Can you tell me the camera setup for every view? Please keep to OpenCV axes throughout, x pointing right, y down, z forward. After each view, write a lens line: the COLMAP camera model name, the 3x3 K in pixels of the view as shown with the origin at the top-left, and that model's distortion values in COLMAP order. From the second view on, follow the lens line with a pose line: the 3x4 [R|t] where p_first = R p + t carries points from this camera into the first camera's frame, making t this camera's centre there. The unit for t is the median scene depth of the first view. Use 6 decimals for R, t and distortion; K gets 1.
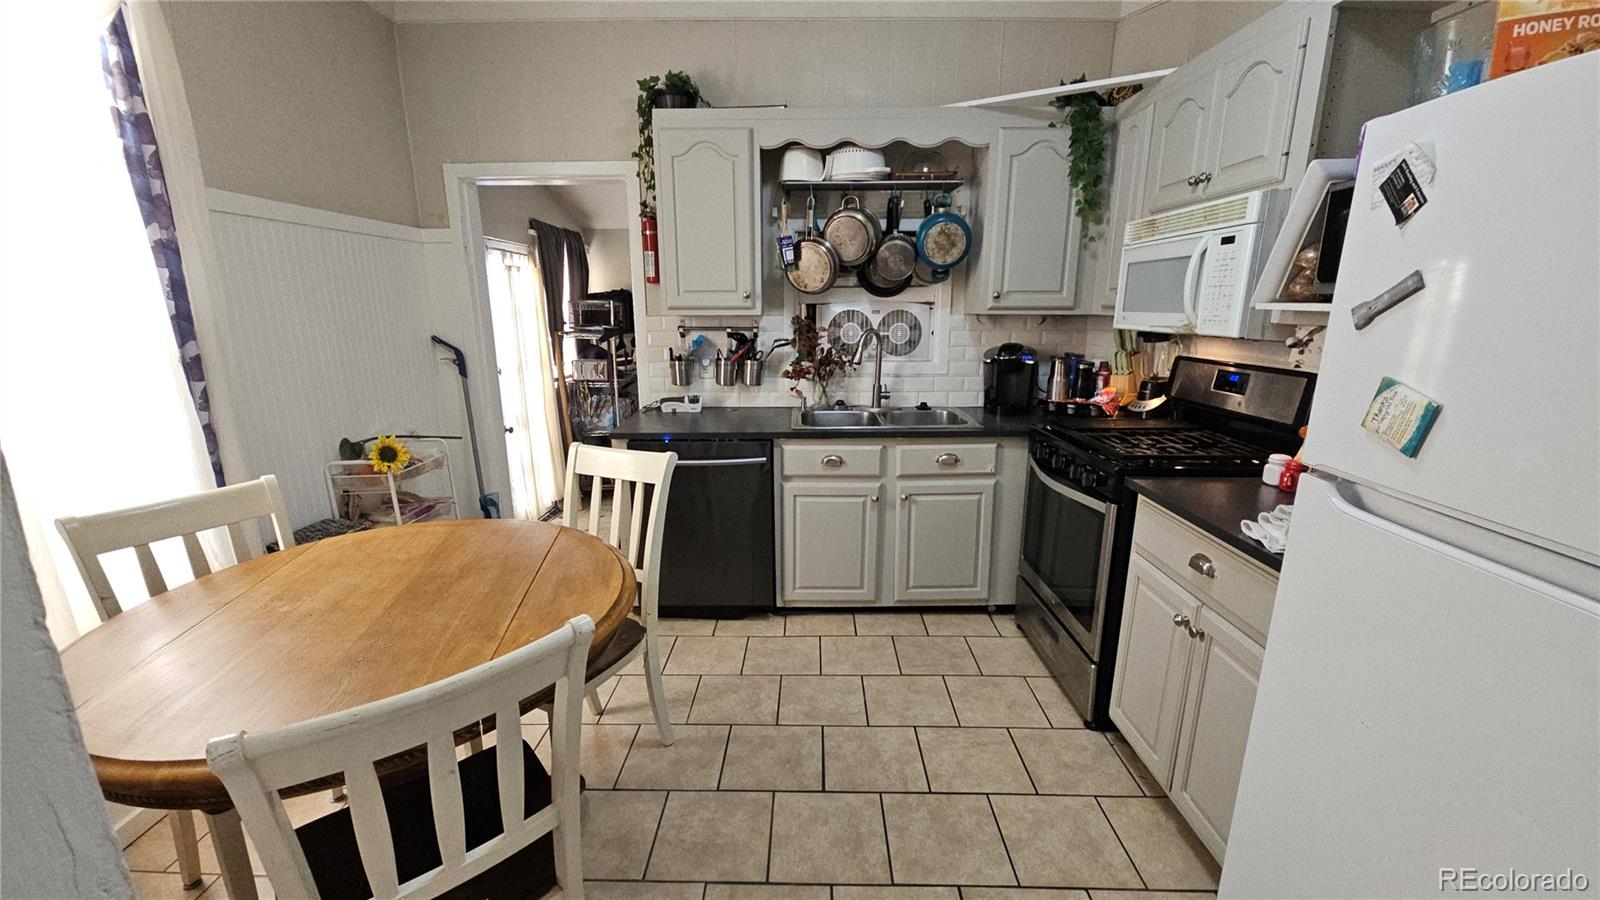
lens RADIAL K [[652.0, 0, 792.9], [0, 652.0, 457.2], [0, 0, 1]] dist [0.001623, -0.001440]
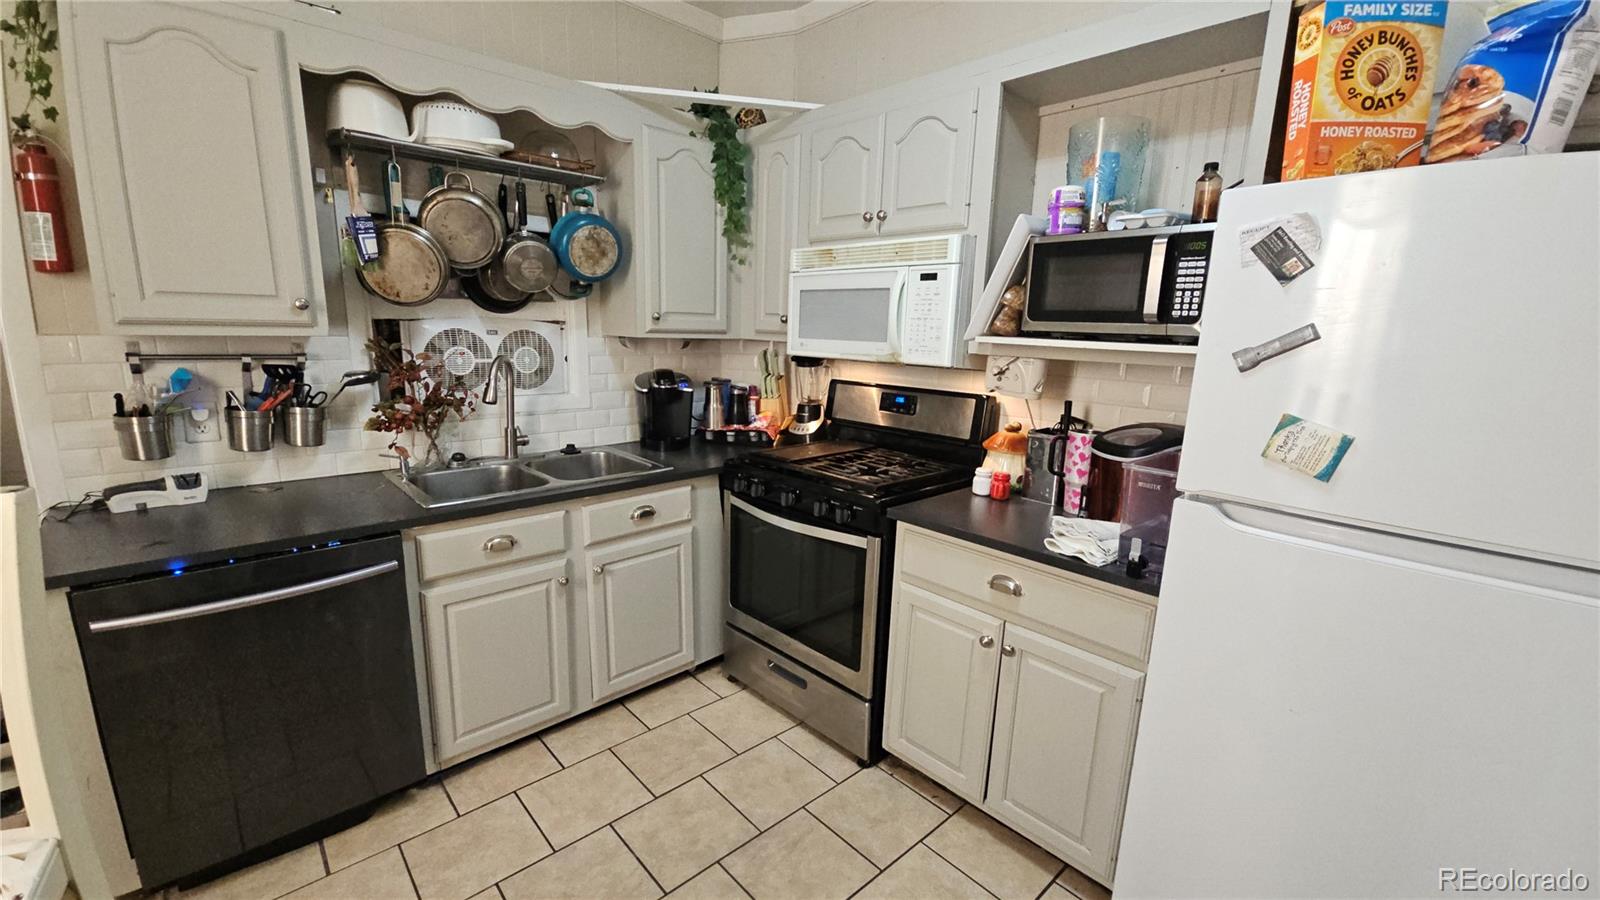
lens RADIAL K [[652.0, 0, 794.1], [0, 652.0, 459.6], [0, 0, 1]] dist [0.001623, -0.001440]
pose [[0.723883, -0.119464, 0.679501, -0.177018], [0.130631, 0.990812, 0.035033, -0.067237], [-0.677443, 0.063404, 0.732838, 0.255683]]
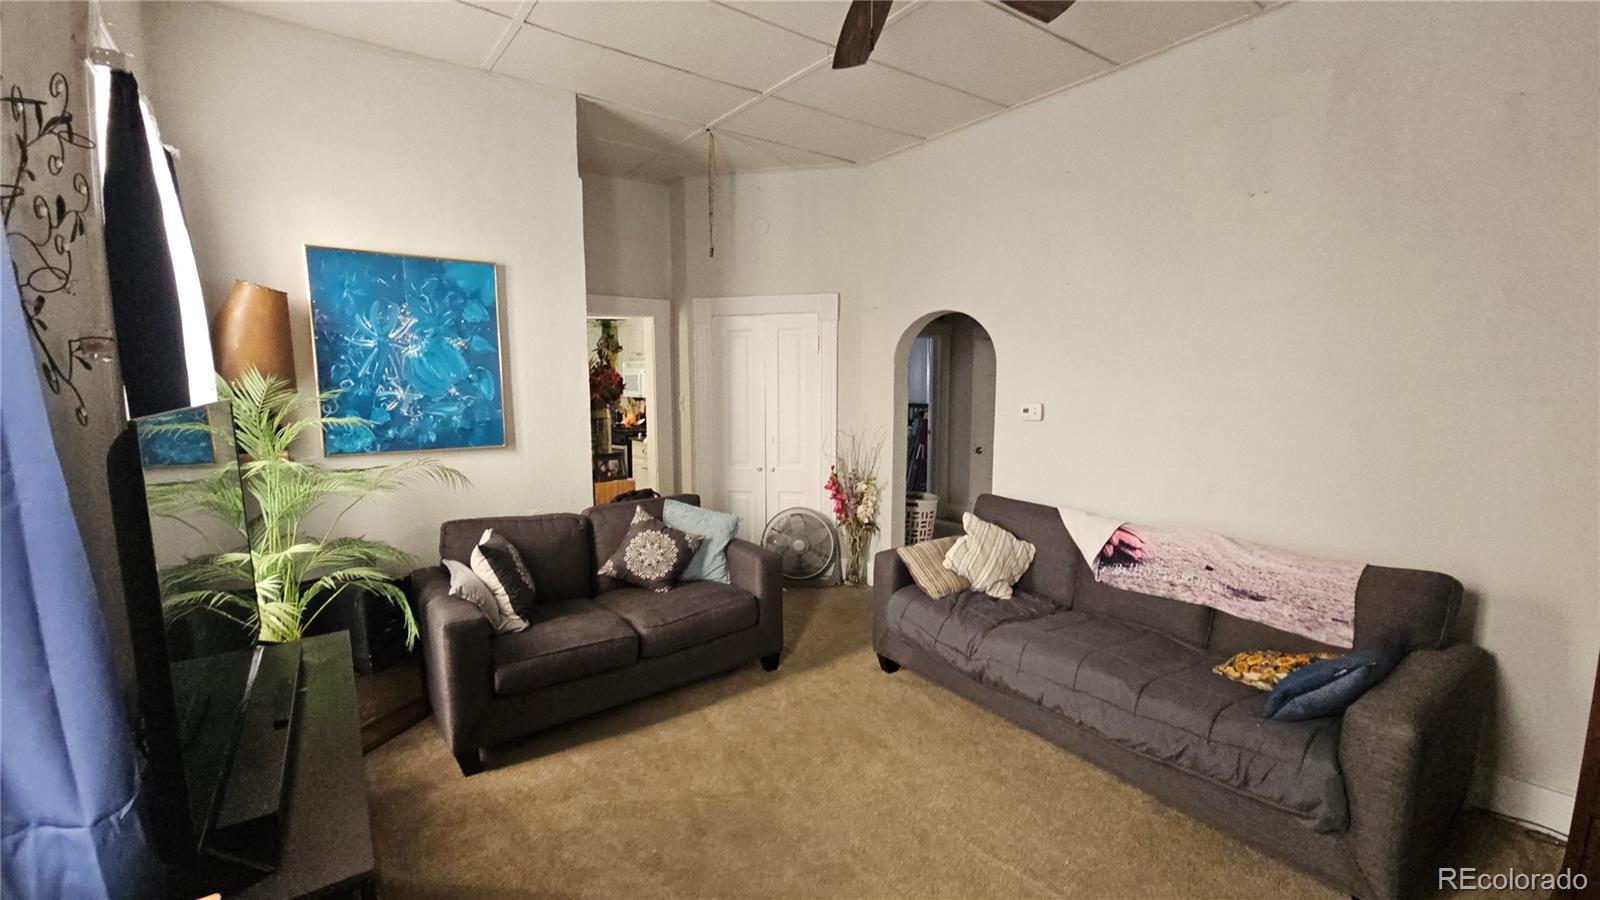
lens RADIAL K [[652.0, 0, 797.1], [0, 652.0, 455.6], [0, 0, 1]] dist [0.001623, -0.001440]
pose [[0.797944, -0.072083, 0.598406, -0.634684], [0.137951, 0.988310, -0.064900, 0.345450], [-0.586733, 0.134337, 0.798560, -1.687790]]
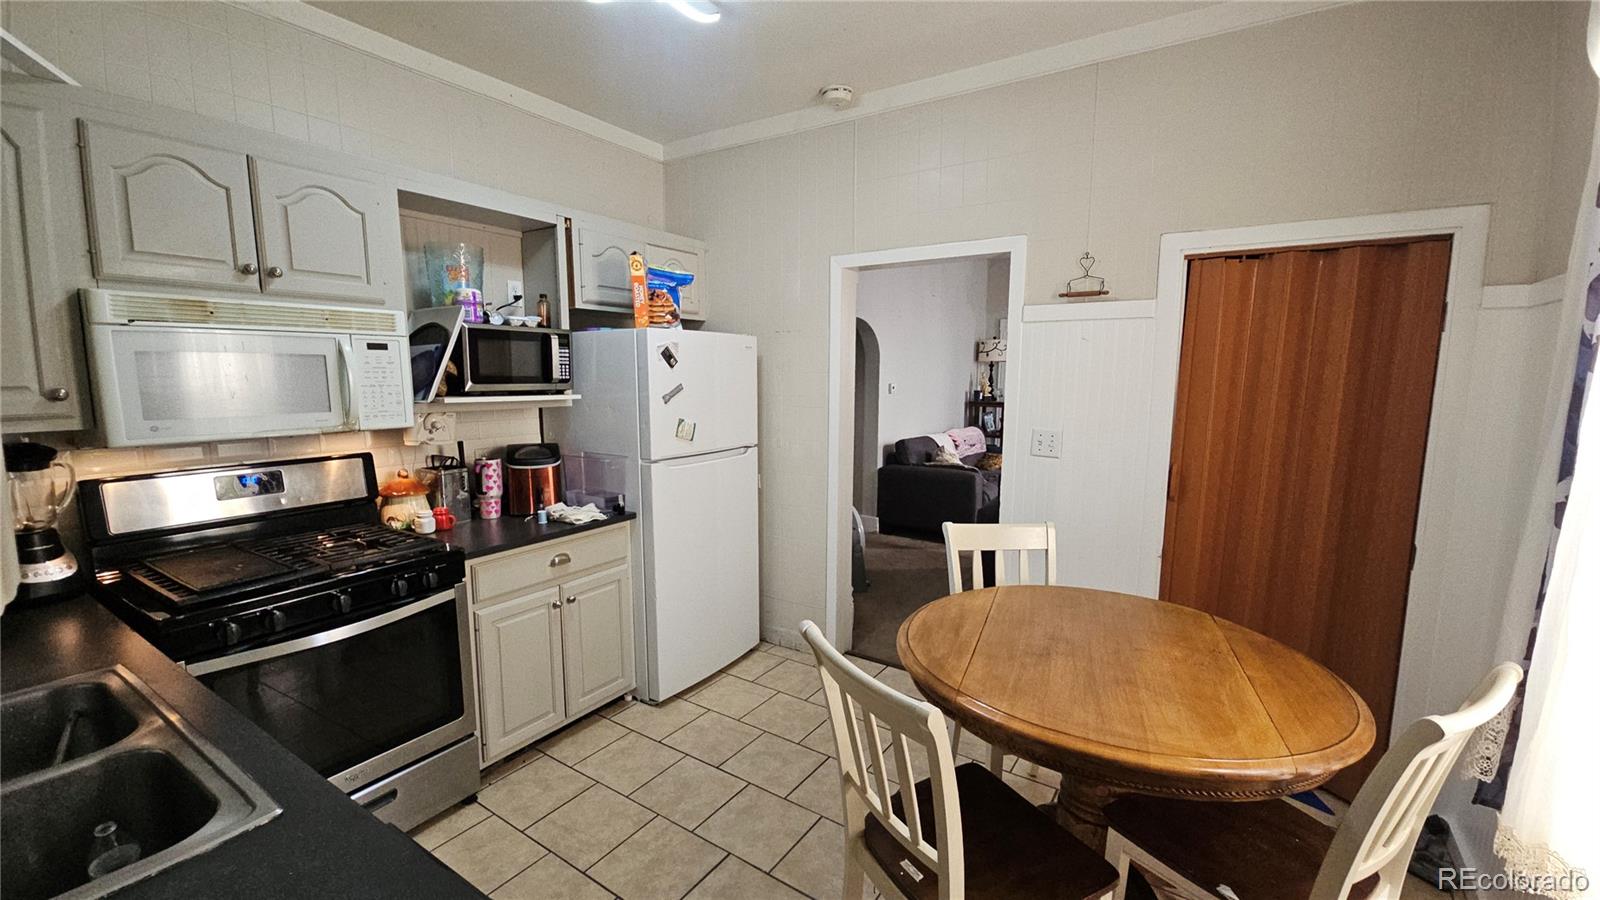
lens RADIAL K [[652.0, 0, 801.6], [0, 652.0, 456.1], [0, 0, 1]] dist [0.001623, -0.001440]
pose [[-0.847949, -0.068564, 0.525625, -0.385348], [0.121042, 0.940356, 0.317930, -0.285892], [-0.516073, 0.333211, -0.789075, 1.063224]]
